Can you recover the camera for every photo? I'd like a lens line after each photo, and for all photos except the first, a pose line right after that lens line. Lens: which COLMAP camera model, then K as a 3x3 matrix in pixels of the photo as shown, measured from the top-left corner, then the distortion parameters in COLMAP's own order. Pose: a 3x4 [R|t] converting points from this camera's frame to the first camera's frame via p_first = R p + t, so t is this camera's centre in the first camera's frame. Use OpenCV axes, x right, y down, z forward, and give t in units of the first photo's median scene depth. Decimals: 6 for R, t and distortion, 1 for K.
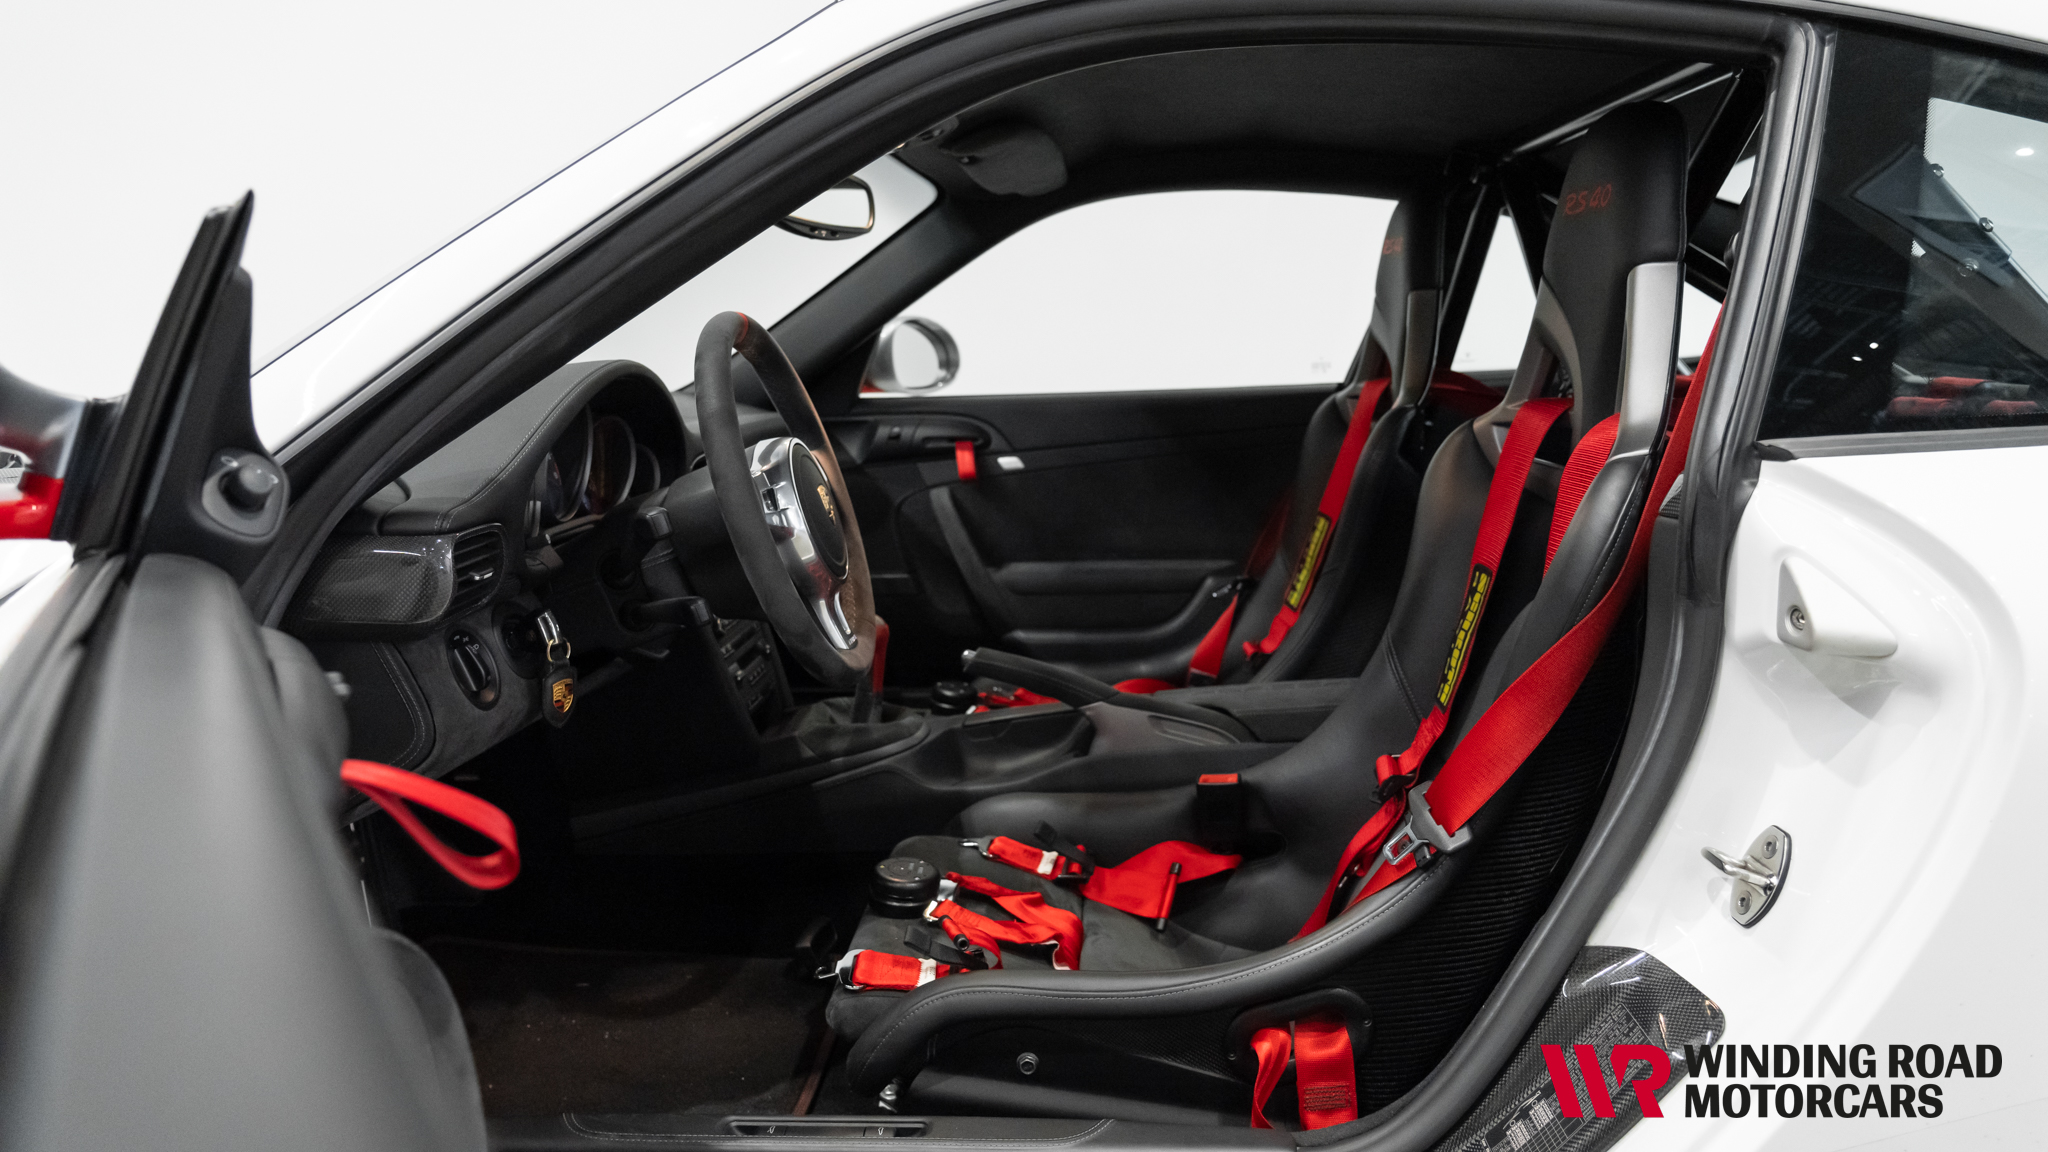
lens RADIAL K [[1386.9, 0, 1024.0], [0, 1386.9, 576.0], [0, 0, 1]] dist [-0.016440, -0.000541]
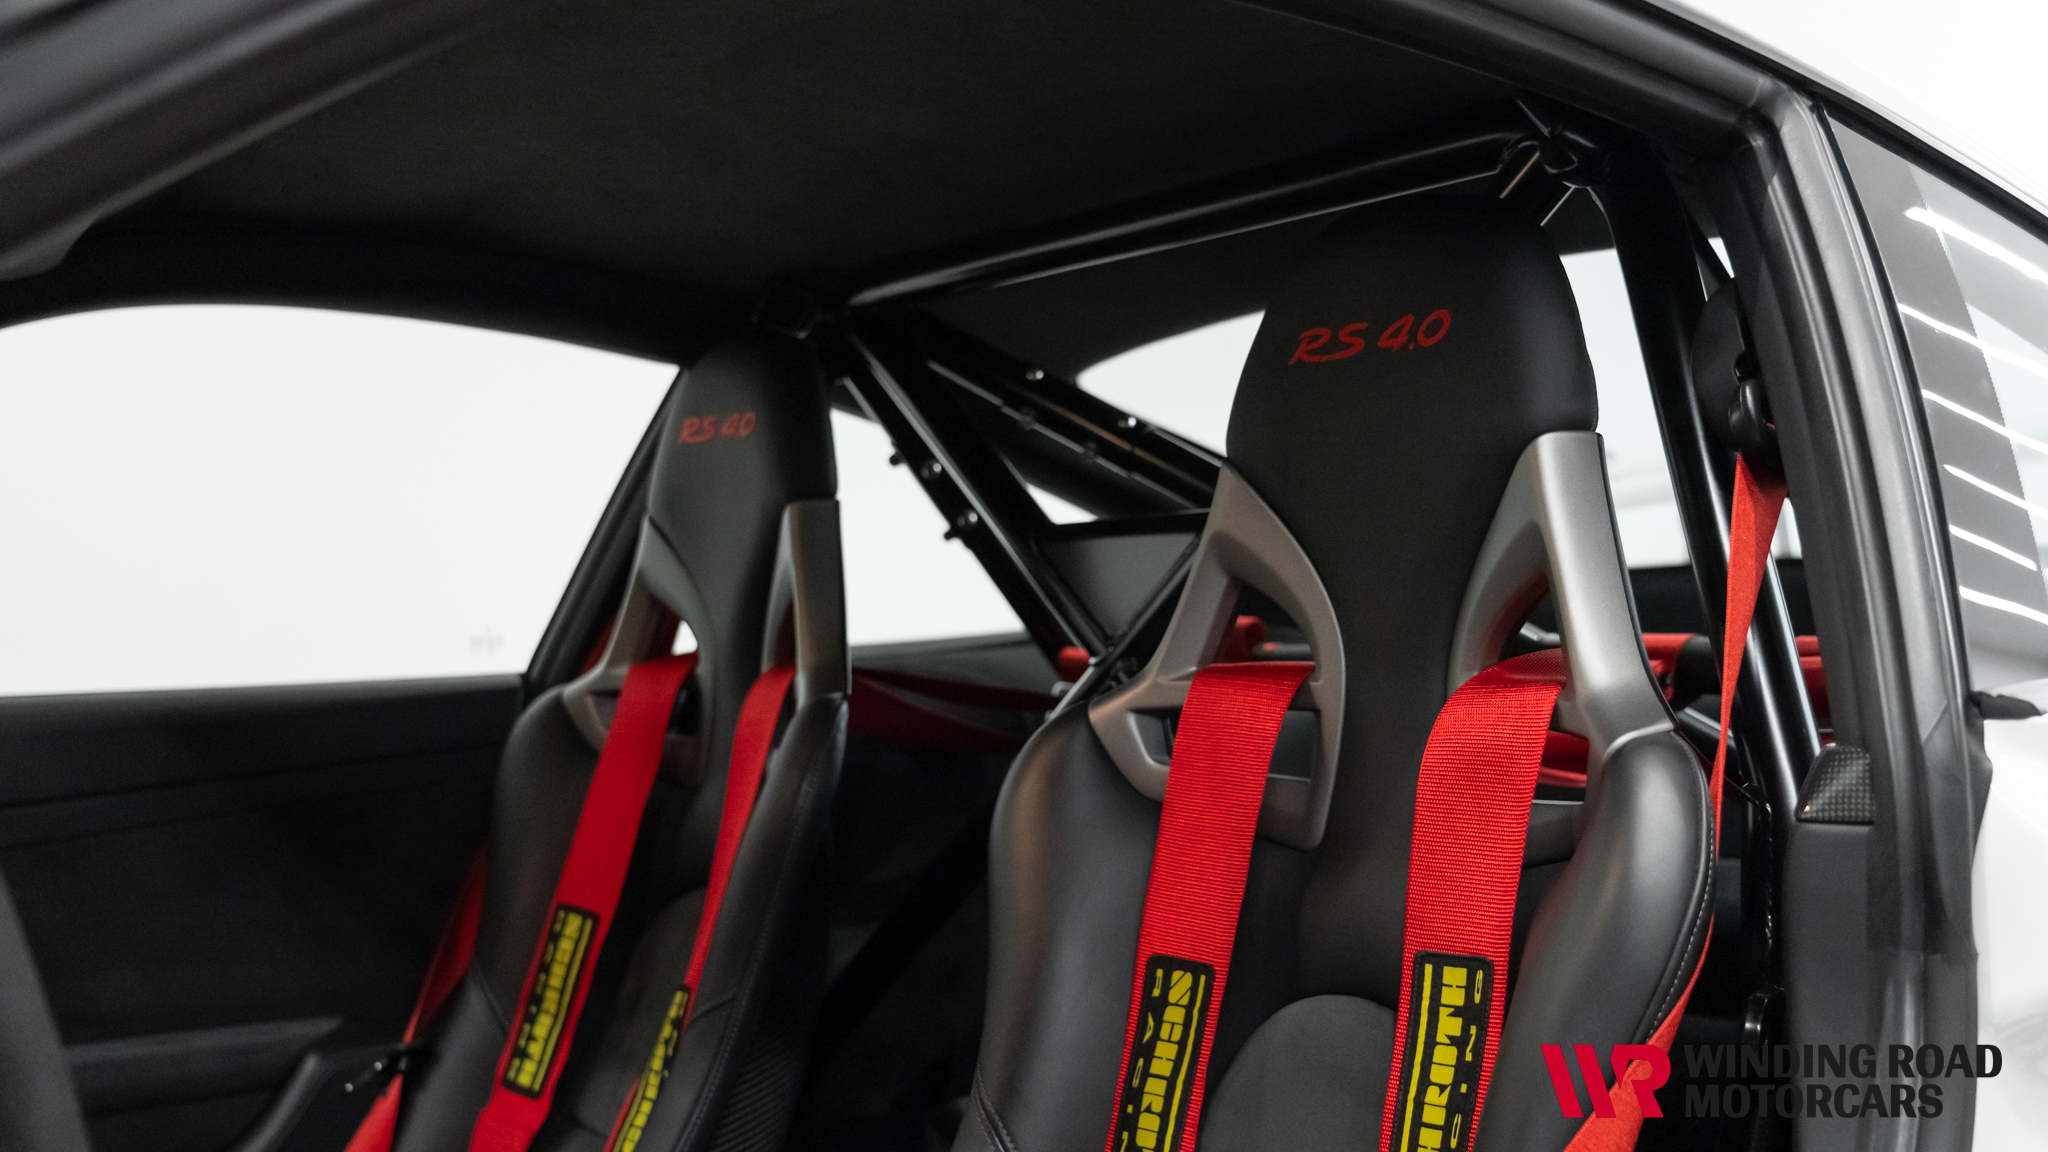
lens RADIAL K [[2148.1, 0, 1054.2], [0, 2148.1, 580.4], [0, 0, 1]] dist [-0.008030, 0.011151]
pose [[0.759523, 0.027163, 0.649912, -0.243078], [0.104418, 0.981080, -0.163033, -0.017800], [-0.642044, 0.191690, 0.742317, 0.302638]]
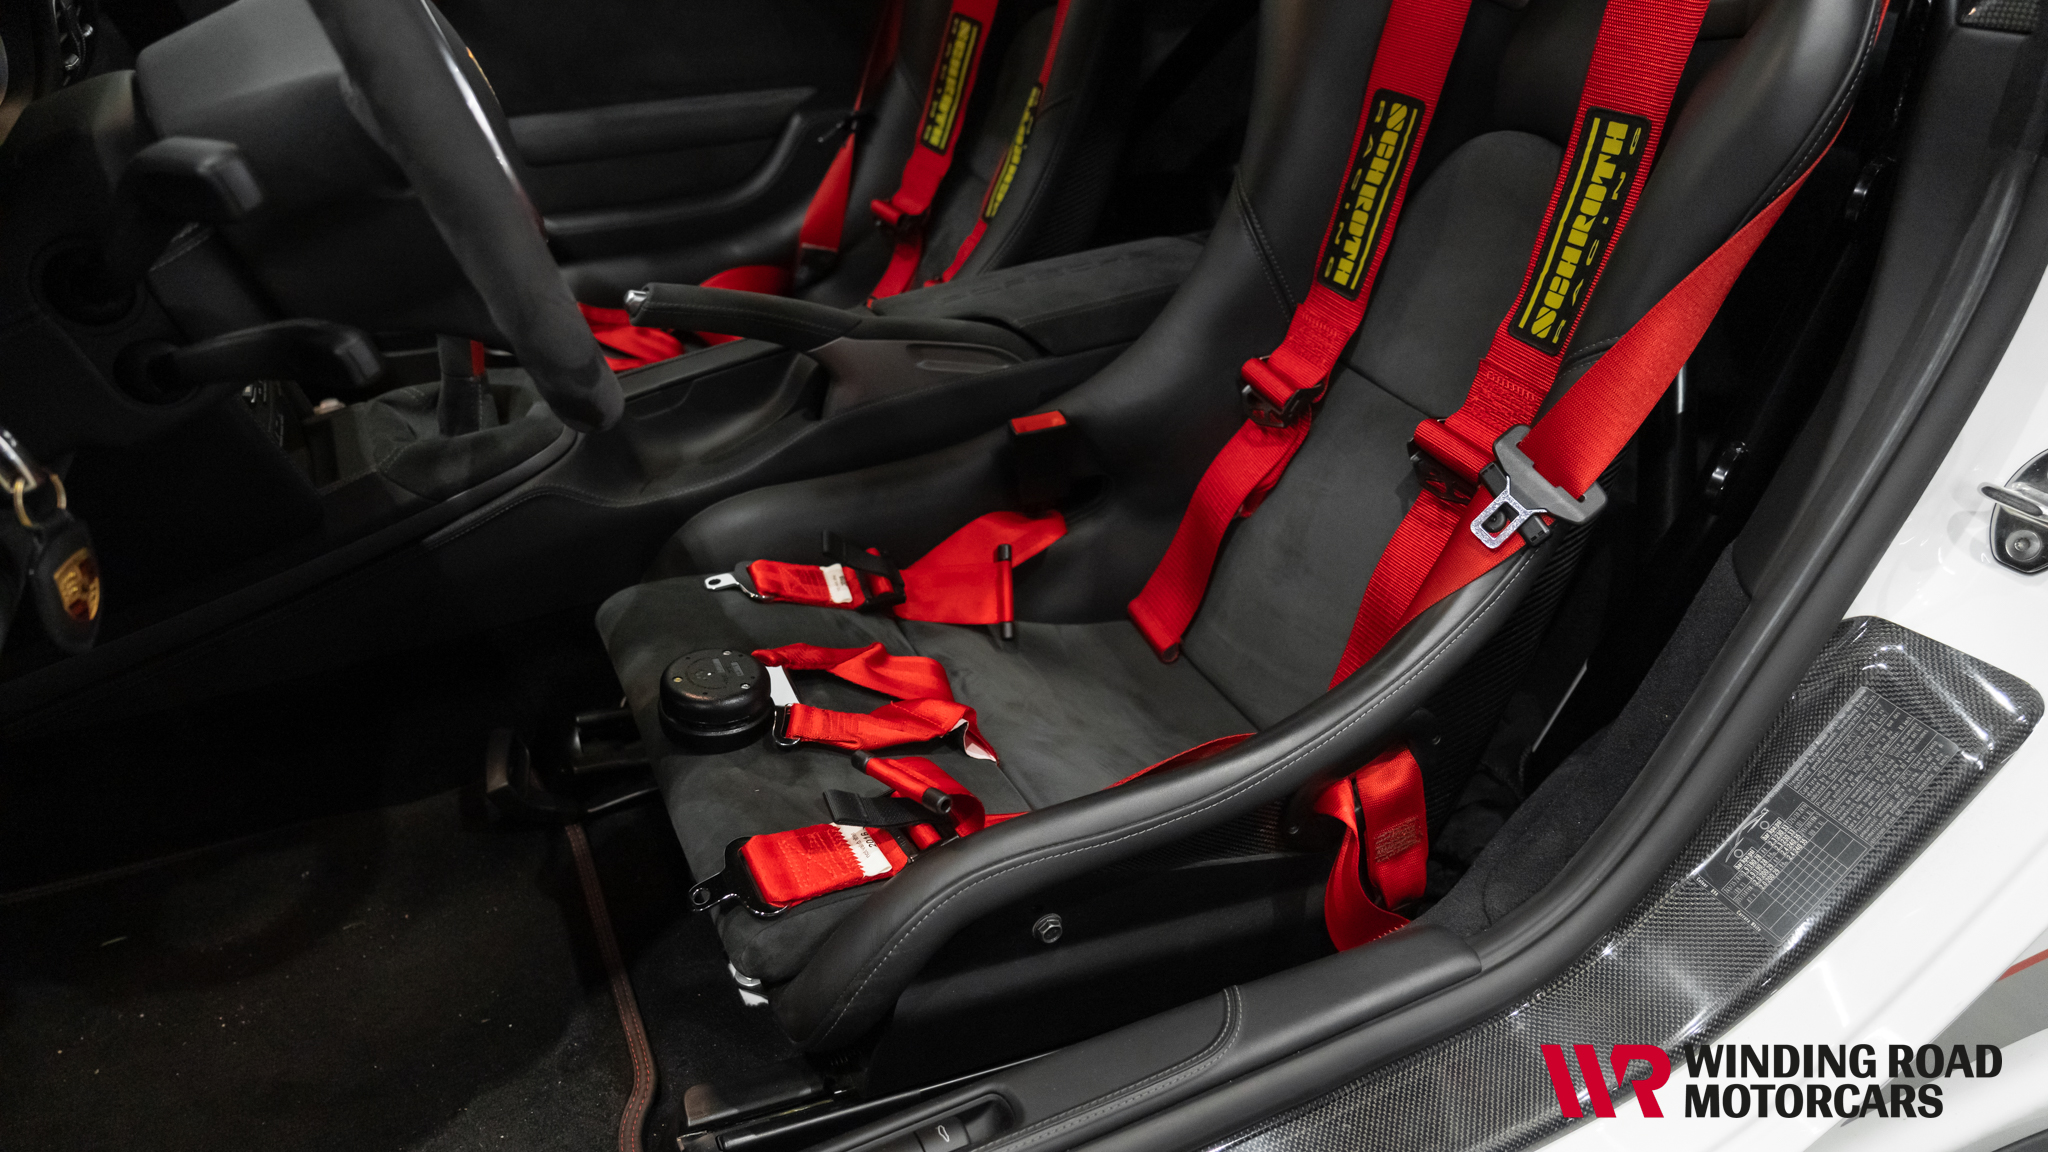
lens RADIAL K [[1386.9, 0, 1024.0], [0, 1386.9, 576.0], [0, 0, 1]] dist [-0.016440, -0.000541]
pose [[0.875457, -0.235973, 0.421772, -0.186409], [0.073413, 0.927502, 0.366538, -0.046101], [-0.477687, -0.289925, 0.829312, 0.351738]]
